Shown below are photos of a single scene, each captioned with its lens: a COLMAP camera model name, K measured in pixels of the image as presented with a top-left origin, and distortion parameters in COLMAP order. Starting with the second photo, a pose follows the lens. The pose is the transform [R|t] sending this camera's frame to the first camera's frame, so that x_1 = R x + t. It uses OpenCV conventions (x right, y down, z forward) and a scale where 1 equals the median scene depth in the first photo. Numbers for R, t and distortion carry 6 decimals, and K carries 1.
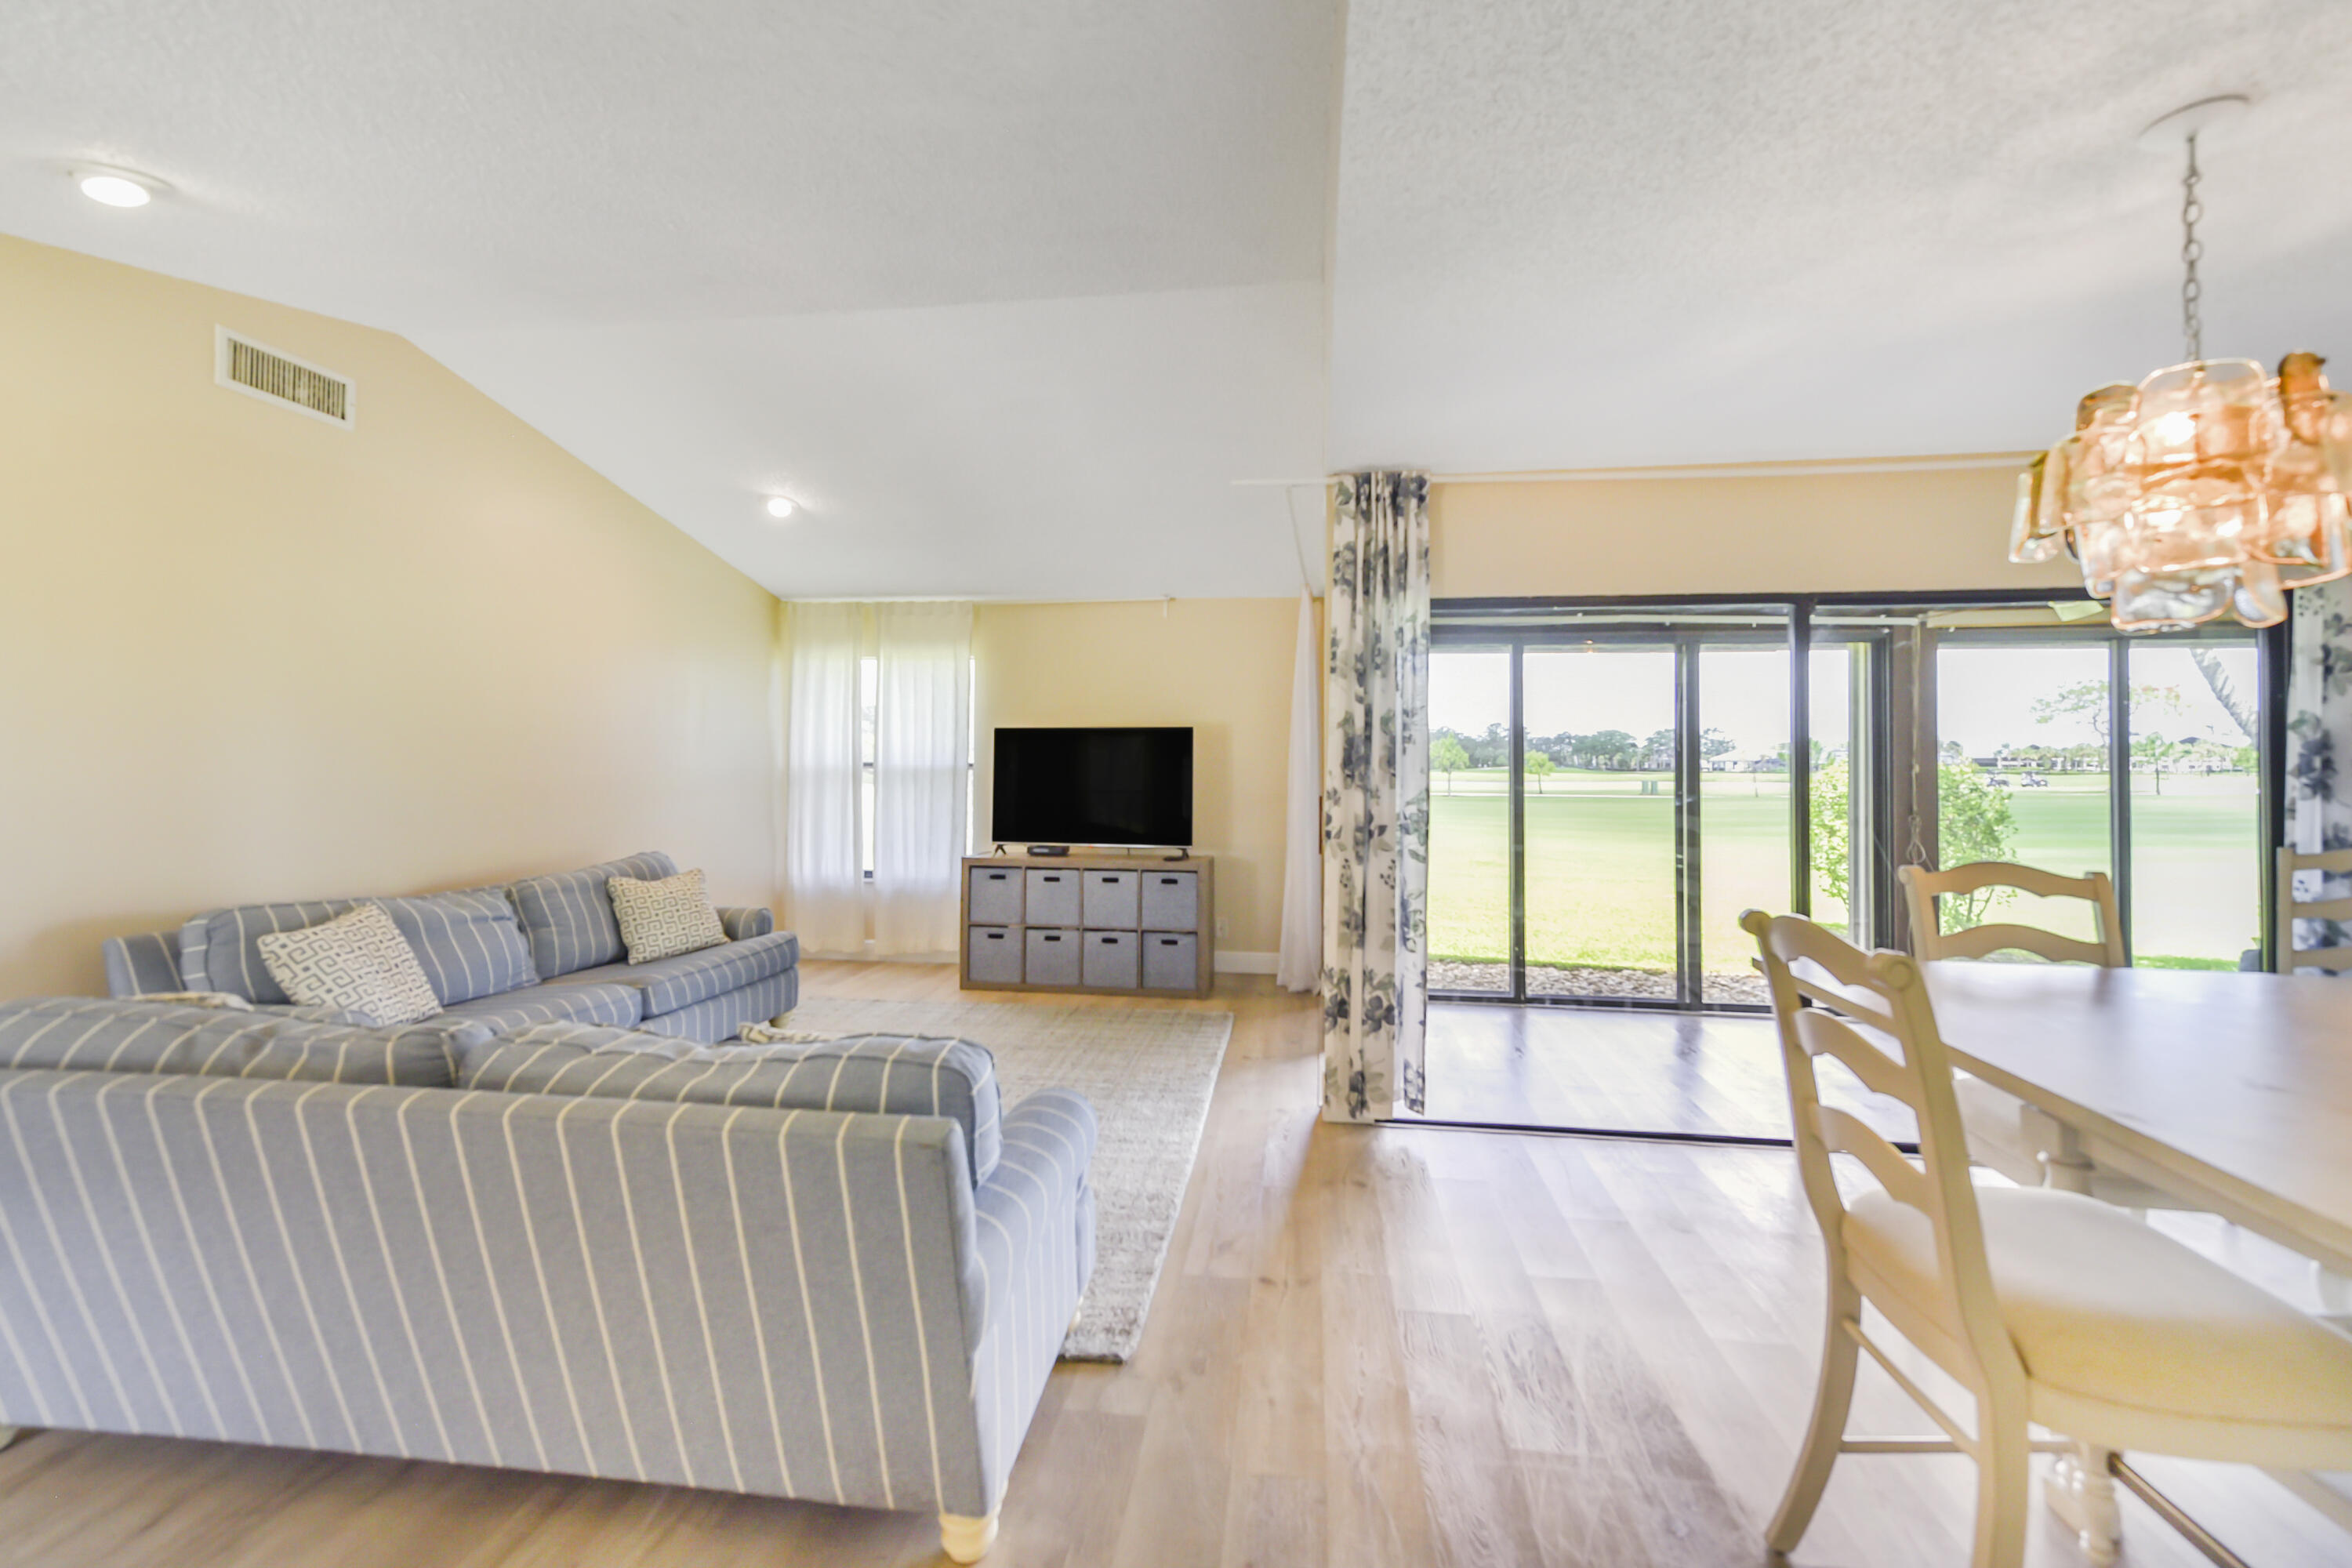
lens RADIAL K [[953.6, 0, 1189.7], [0, 953.6, 750.1], [0, 0, 1]] dist [0.008478, -0.000241]
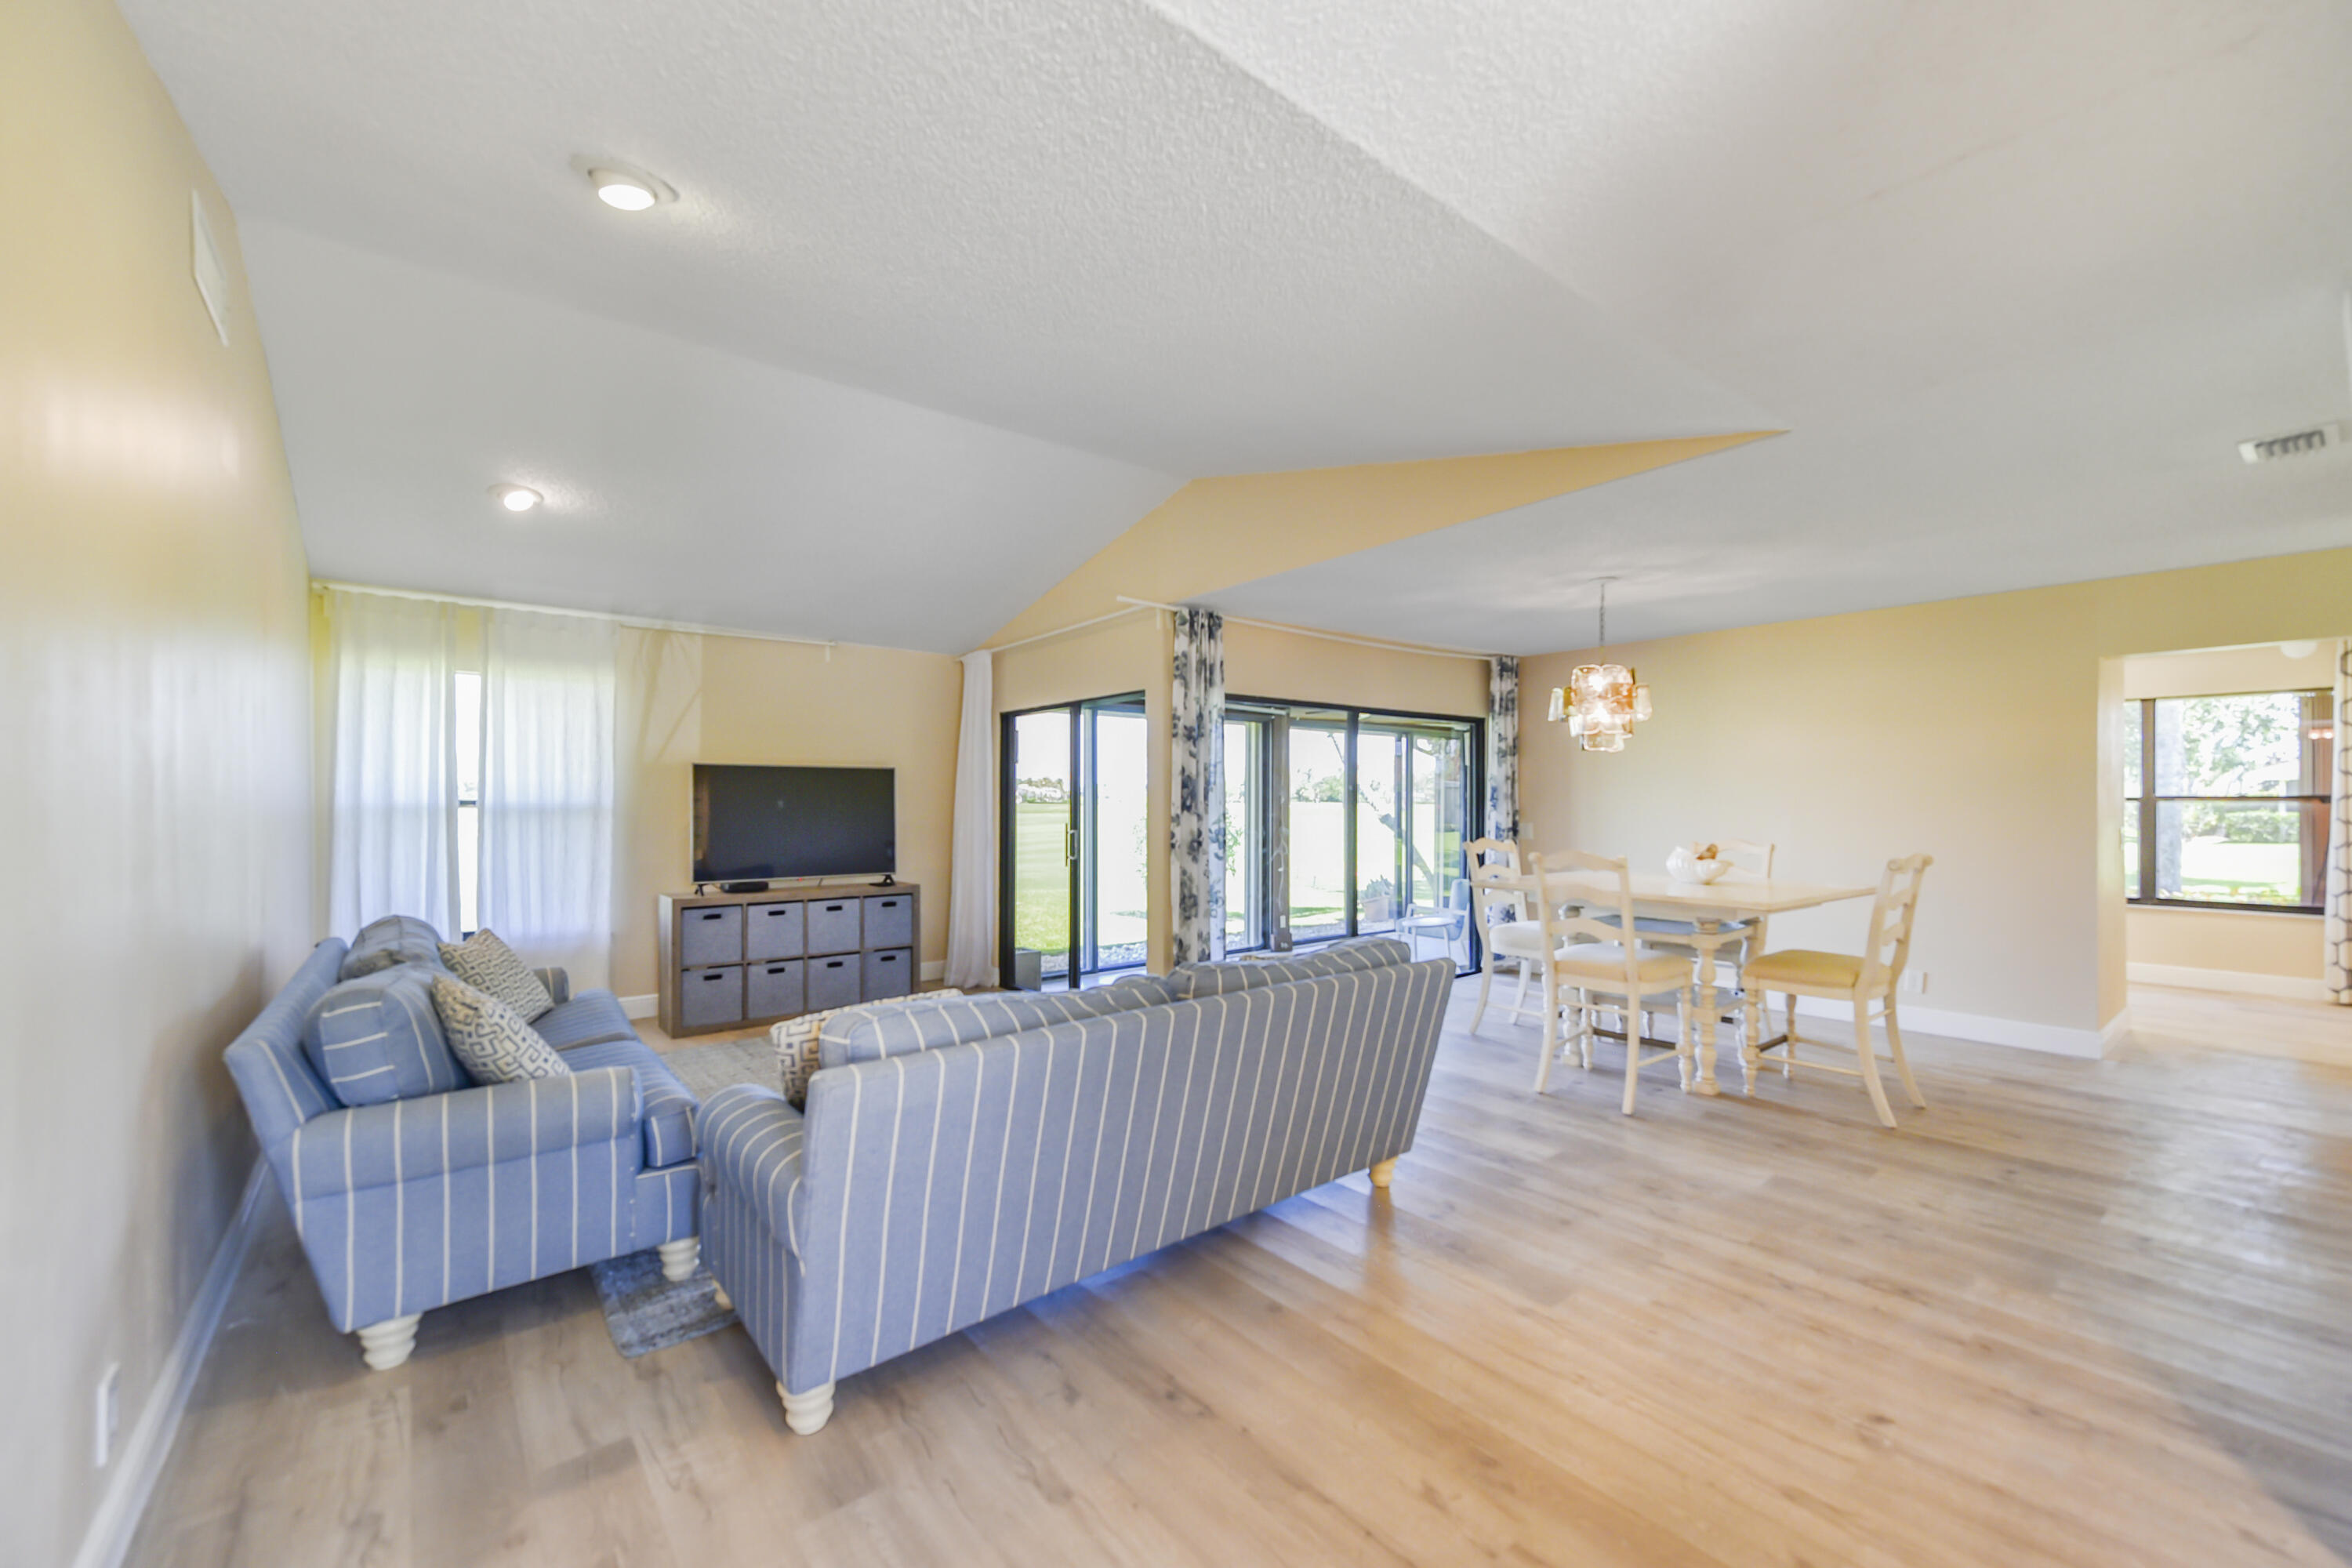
lens RADIAL K [[949.9, 0, 1188.7], [0, 949.9, 793.2], [0, 0, 1]] dist [0.002302, -0.000059]
pose [[0.679986, -0.001601, 0.733224, -0.794144], [-0.005368, 0.999960, 0.007162, -0.003875], [-0.733206, -0.008806, 0.679950, -0.023360]]
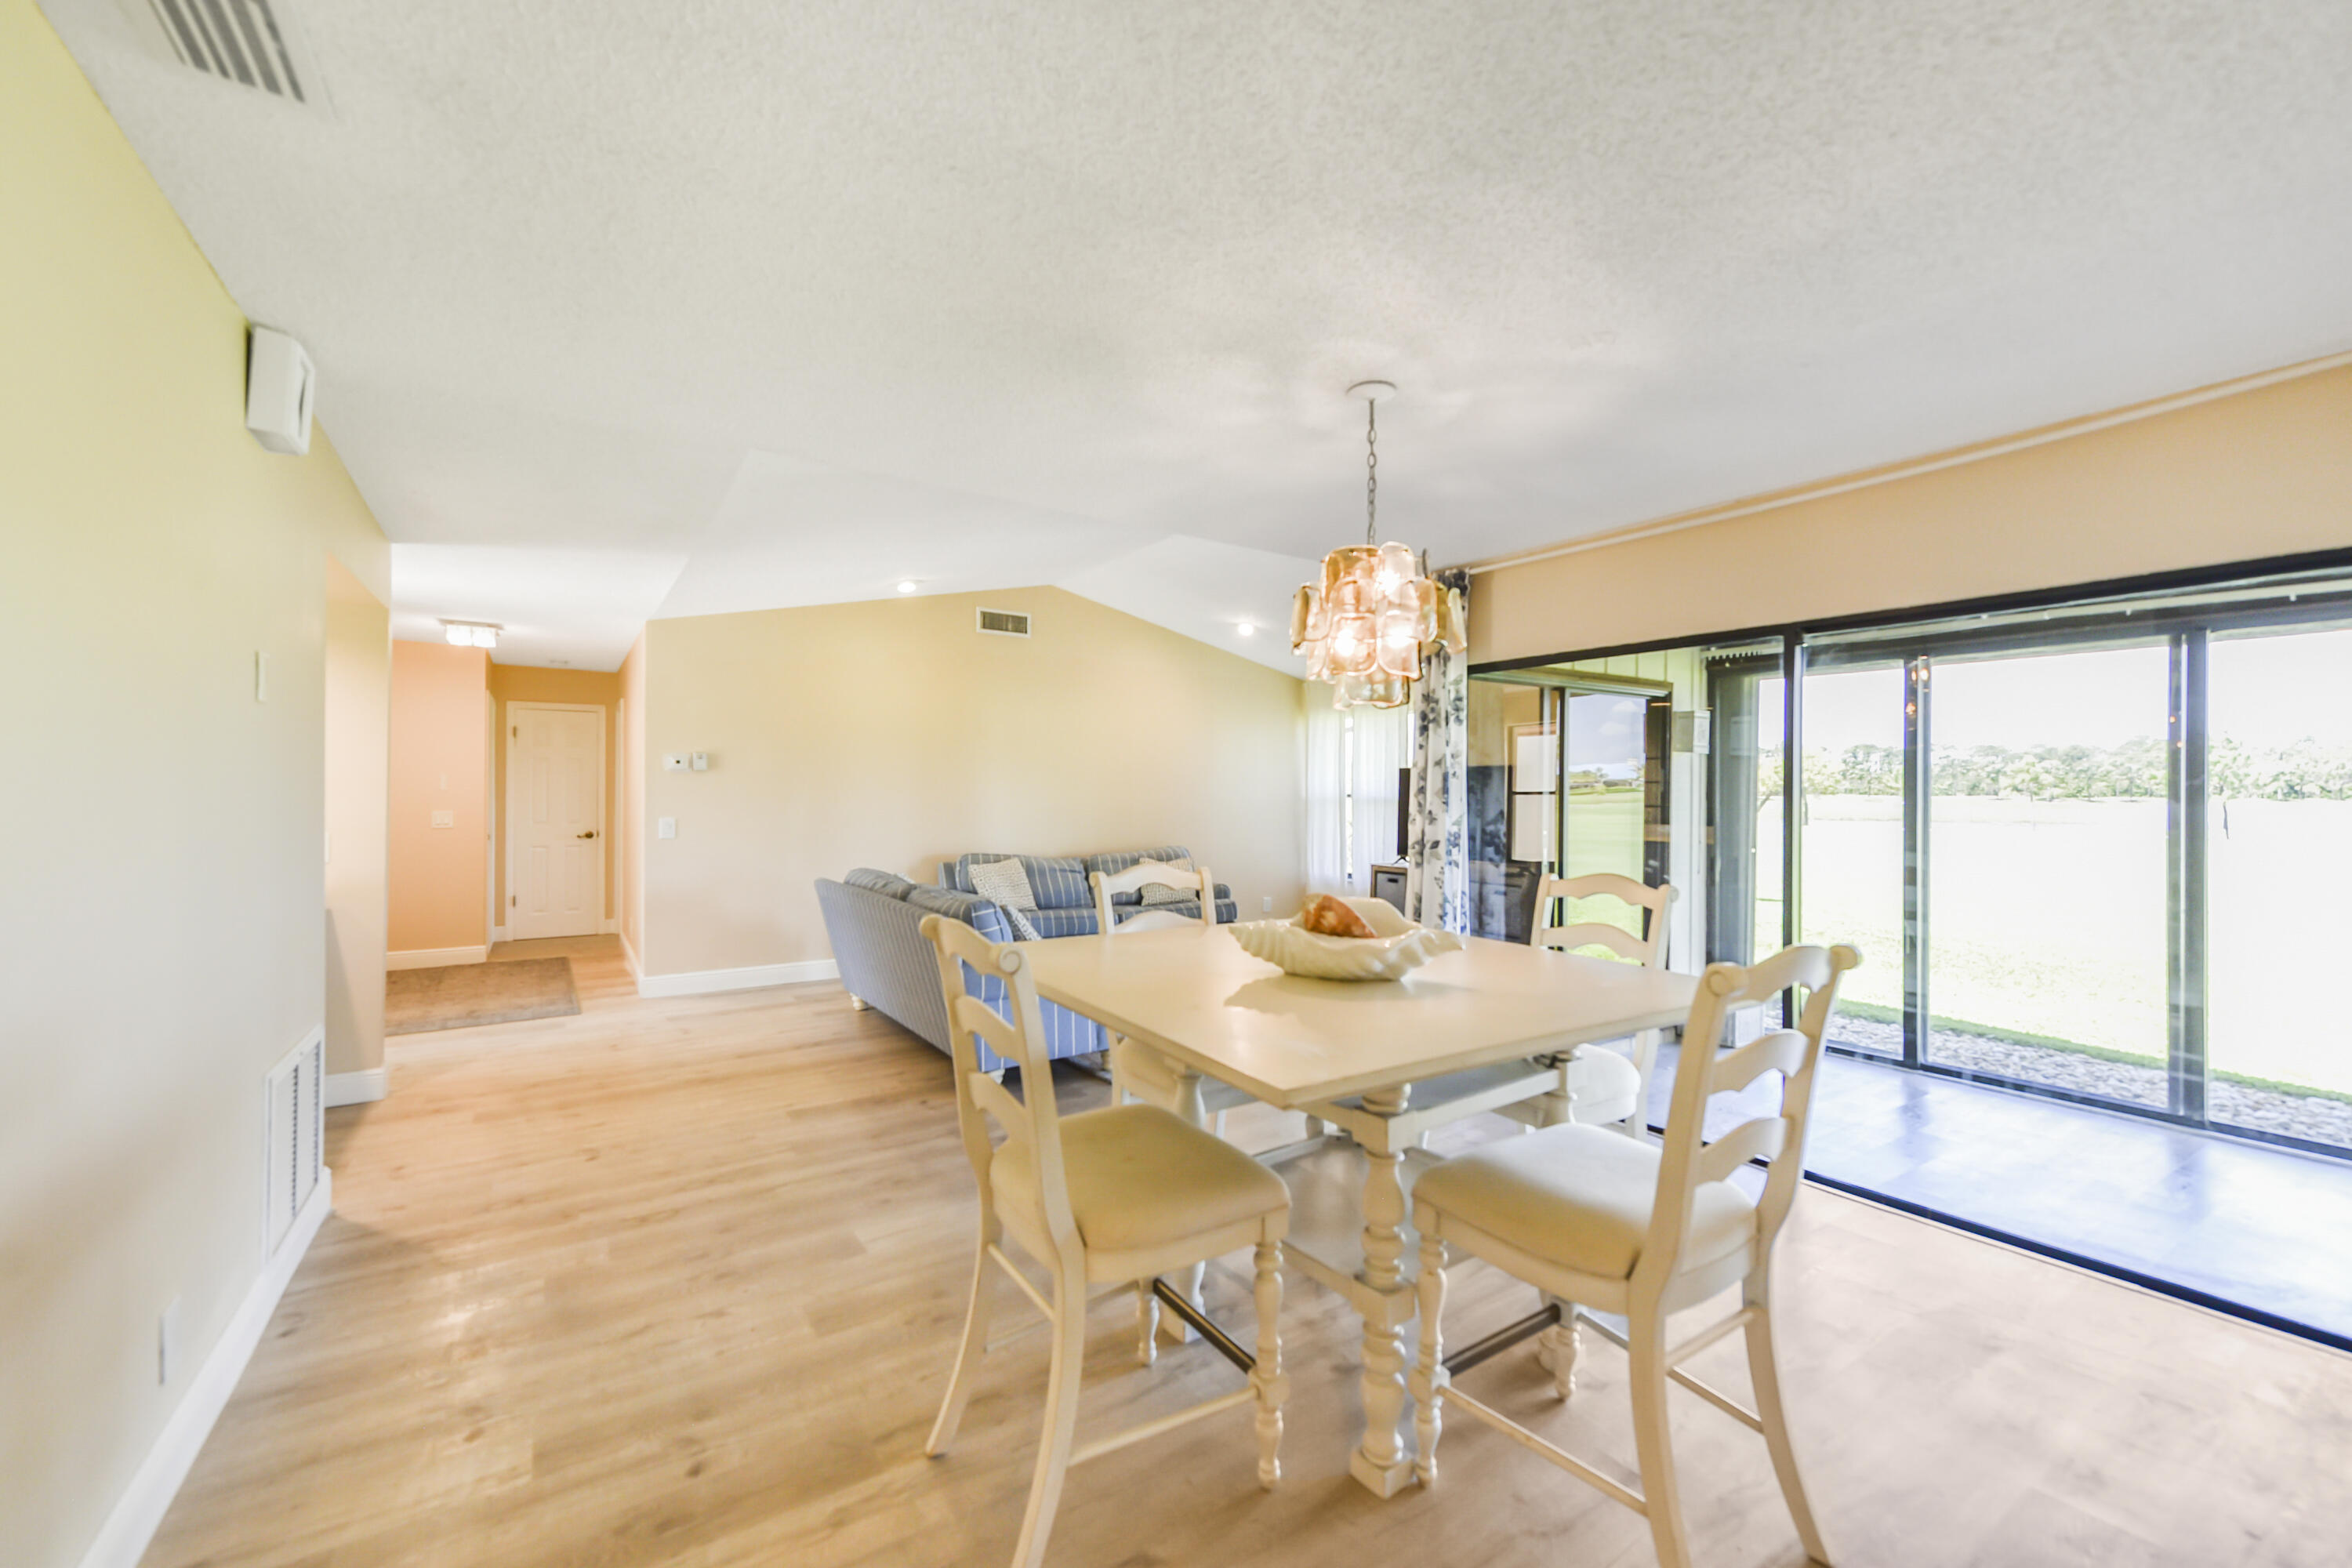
lens RADIAL K [[939.0, 0, 1178.8], [0, 939.0, 796.0], [0, 0, 1]] dist [0.017627, -0.000003]
pose [[0.657894, 0.001524, -0.753109, 0.797809], [0.008585, 0.999918, 0.009522, 0.000828], [0.753062, -0.012730, 0.657827, -0.110078]]
